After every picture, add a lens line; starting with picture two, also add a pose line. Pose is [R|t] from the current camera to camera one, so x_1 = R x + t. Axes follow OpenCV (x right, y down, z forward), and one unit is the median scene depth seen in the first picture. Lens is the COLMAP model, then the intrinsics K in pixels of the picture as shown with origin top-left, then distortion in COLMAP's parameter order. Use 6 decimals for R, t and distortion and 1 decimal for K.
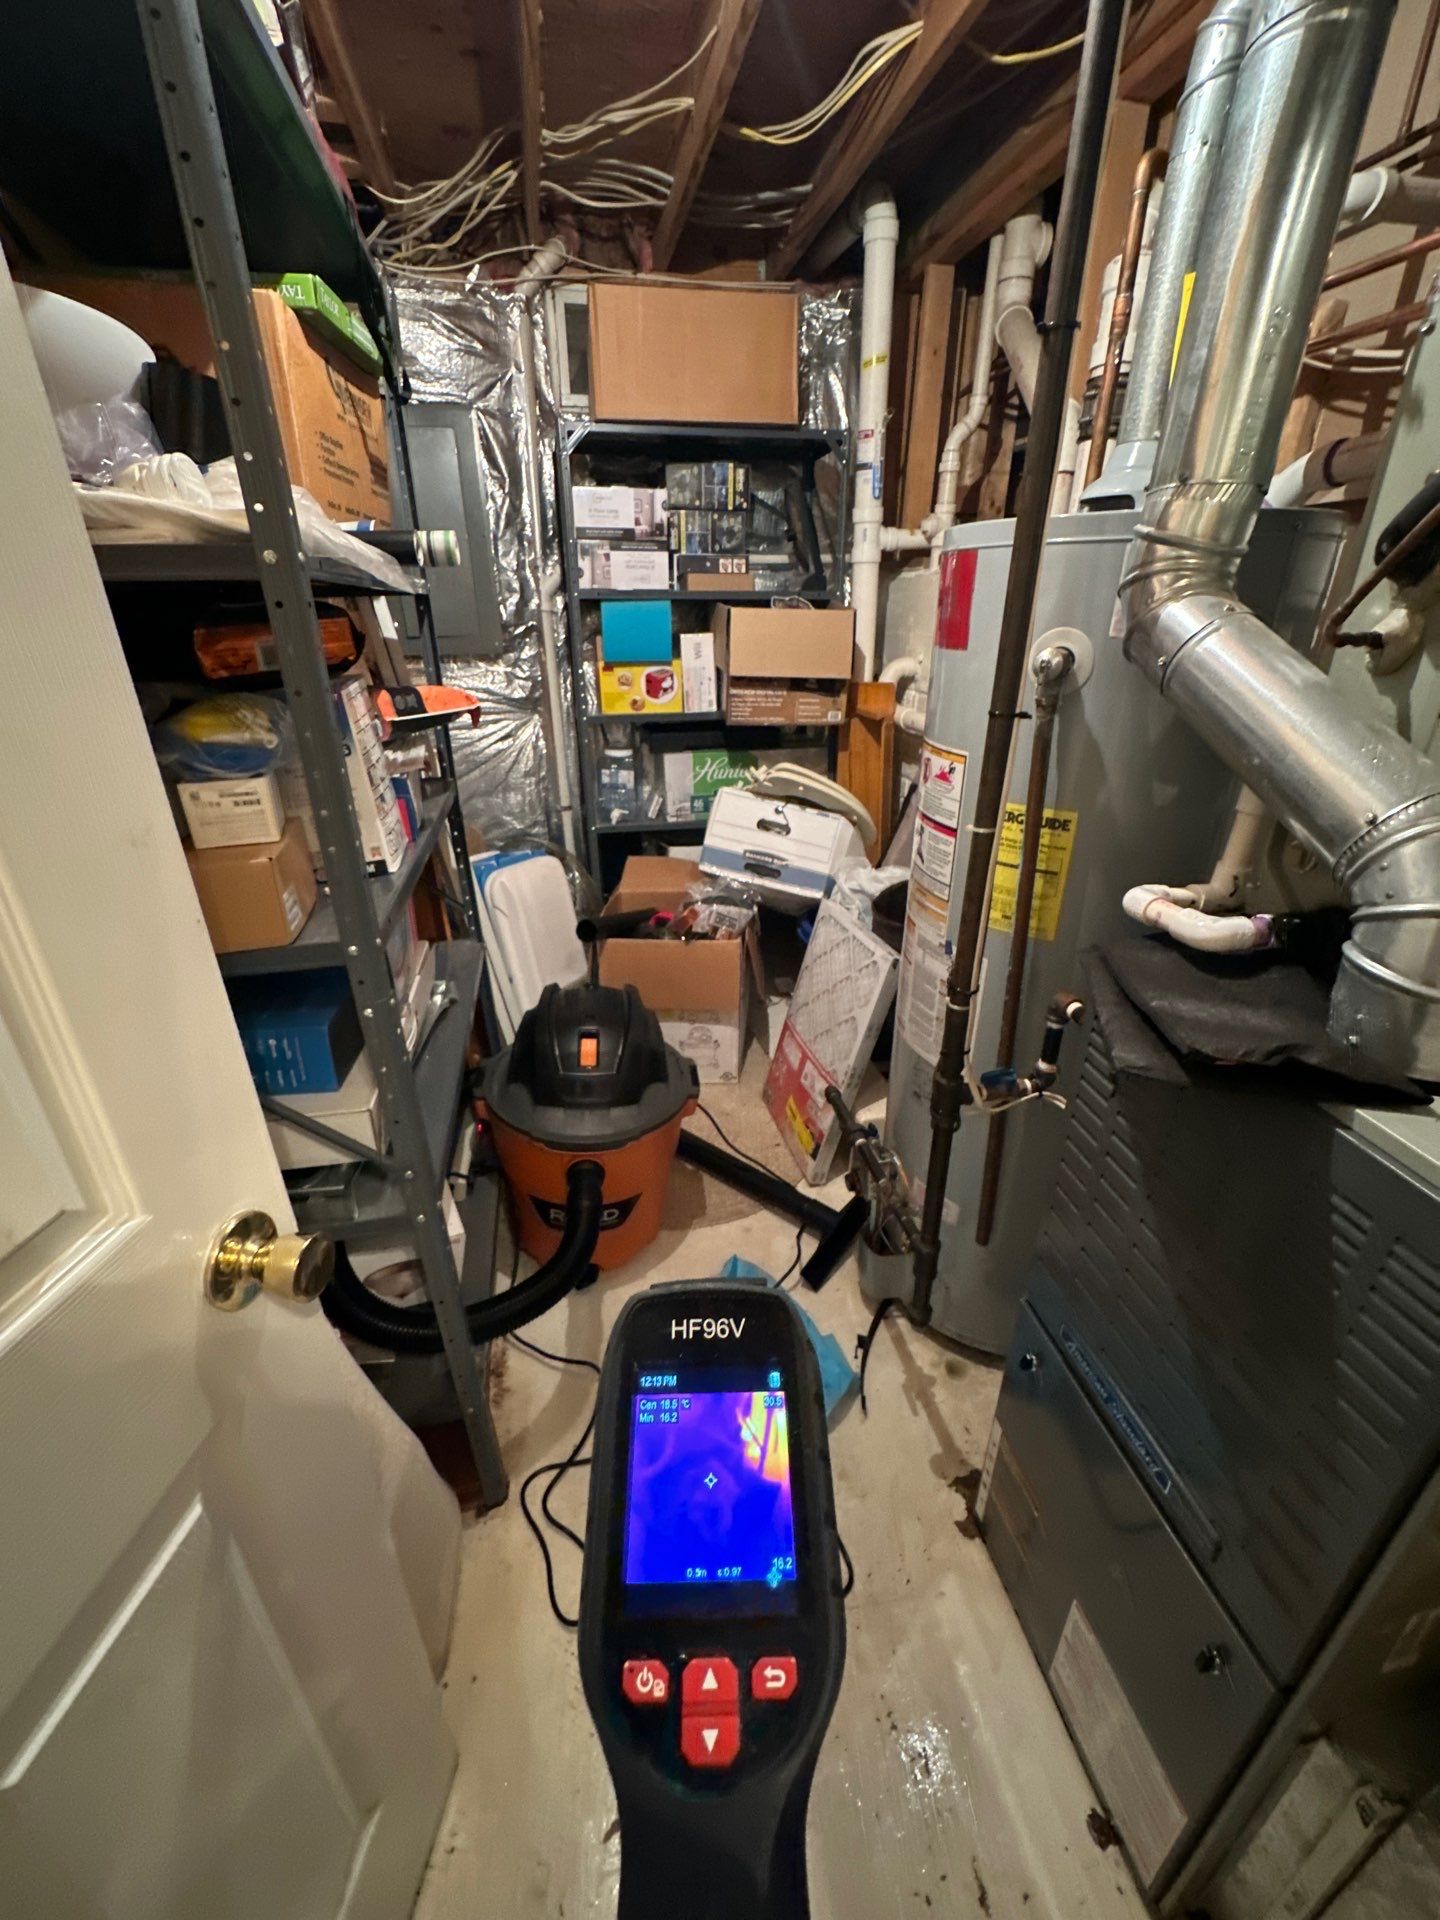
lens RADIAL K [[763.3, 0, 719.0], [0, 763.3, 957.4], [0, 0, 1]] dist [-0.002546, 0.000062]
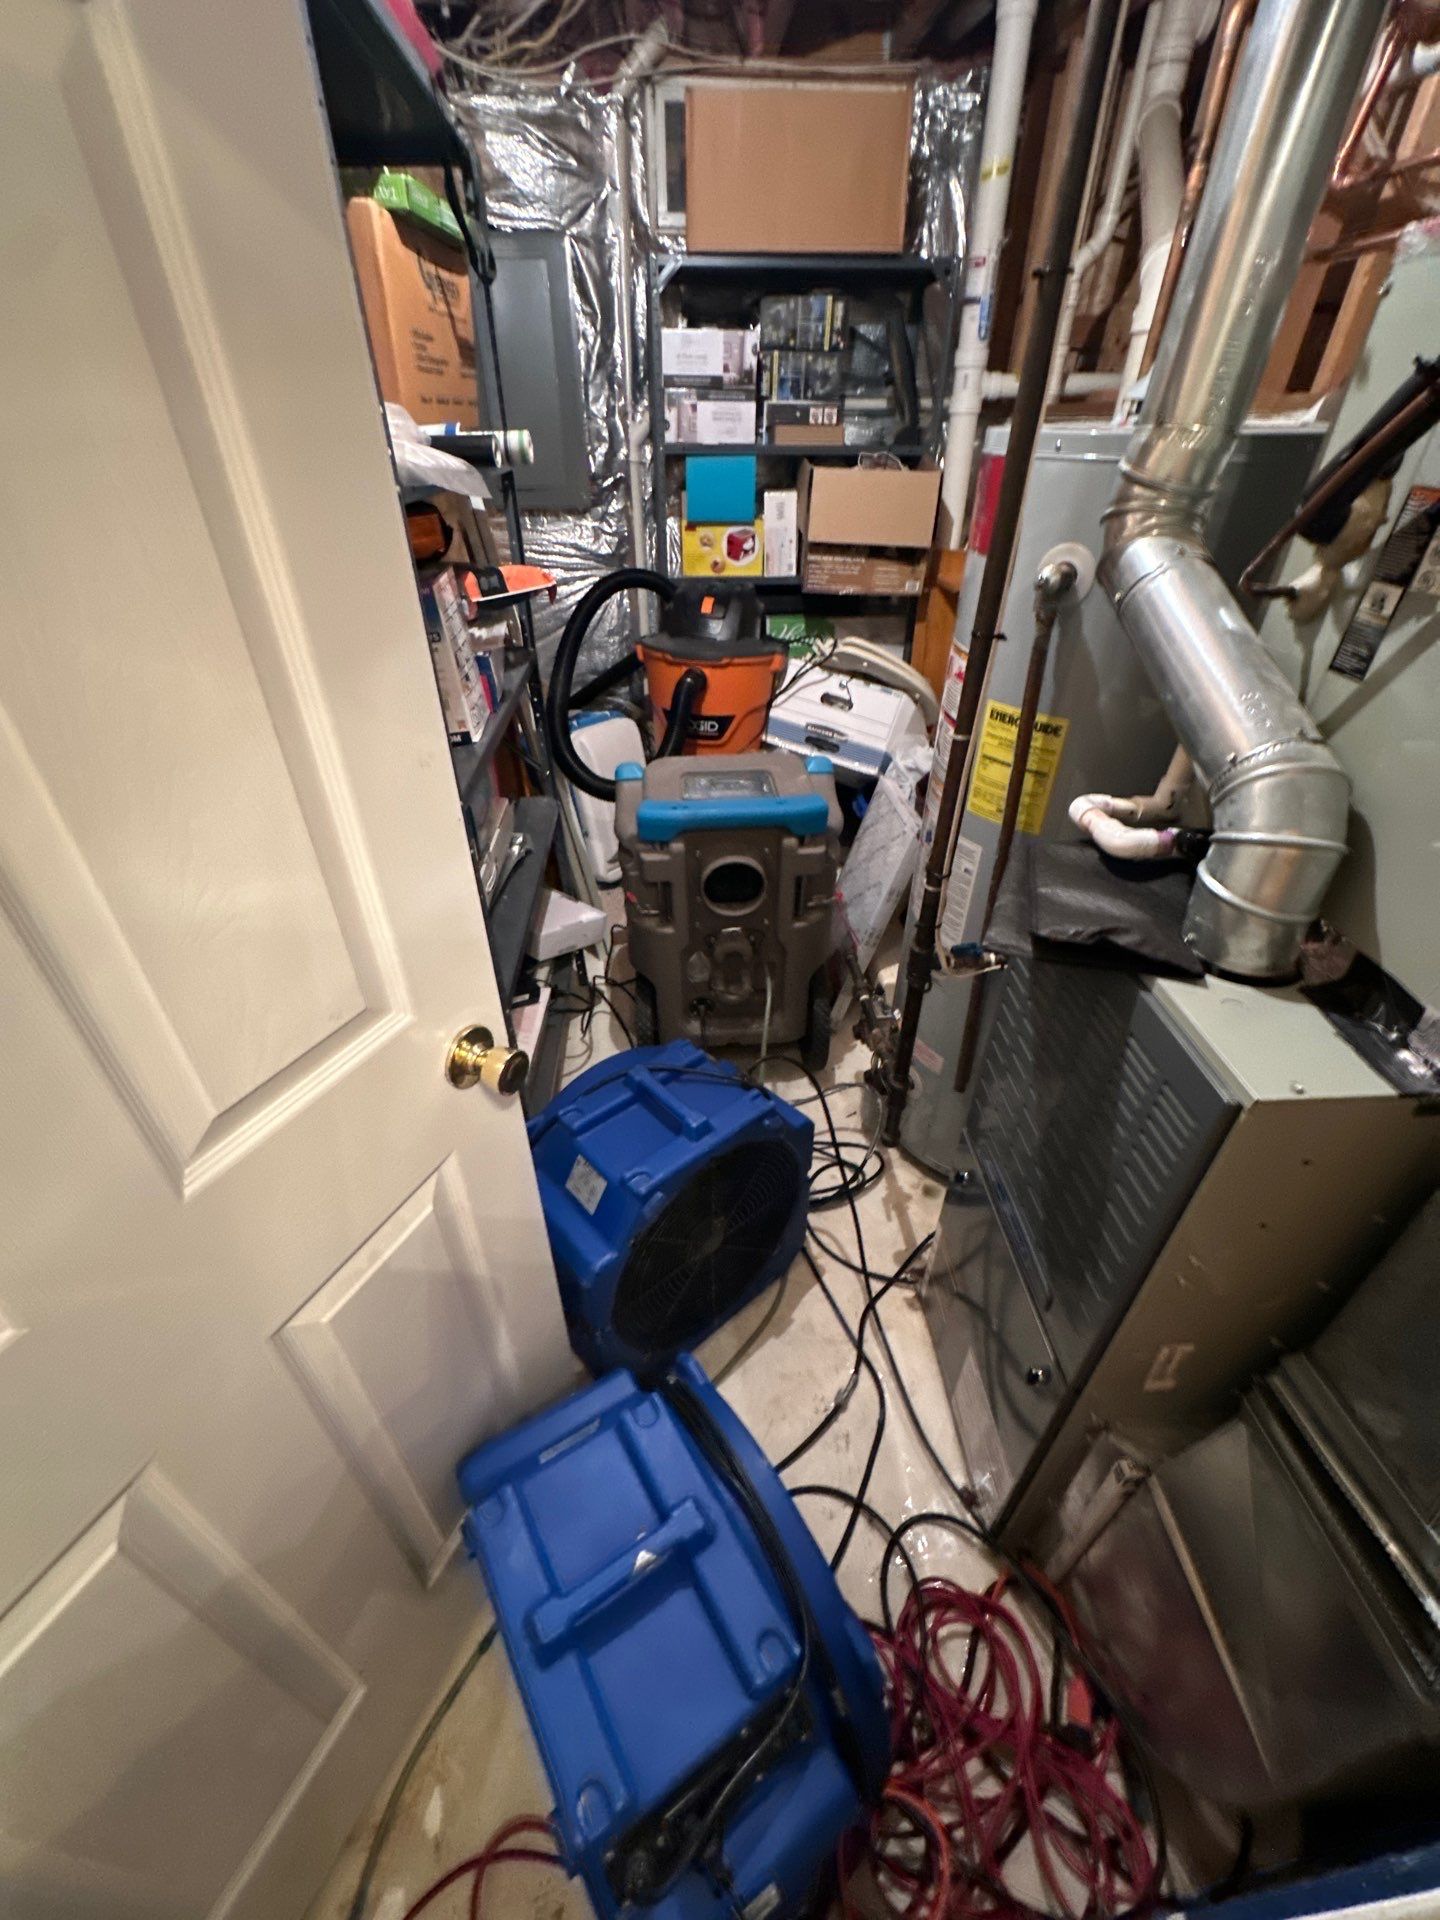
lens RADIAL K [[763.3, 0, 719.0], [0, 763.3, 957.4], [0, 0, 1]] dist [-0.002546, 0.000062]
pose [[0.990776, 0.082438, -0.107554, 0.051077], [-0.061525, 0.980810, 0.185005, -0.011482], [0.120741, -0.176681, 0.976834, -0.087488]]
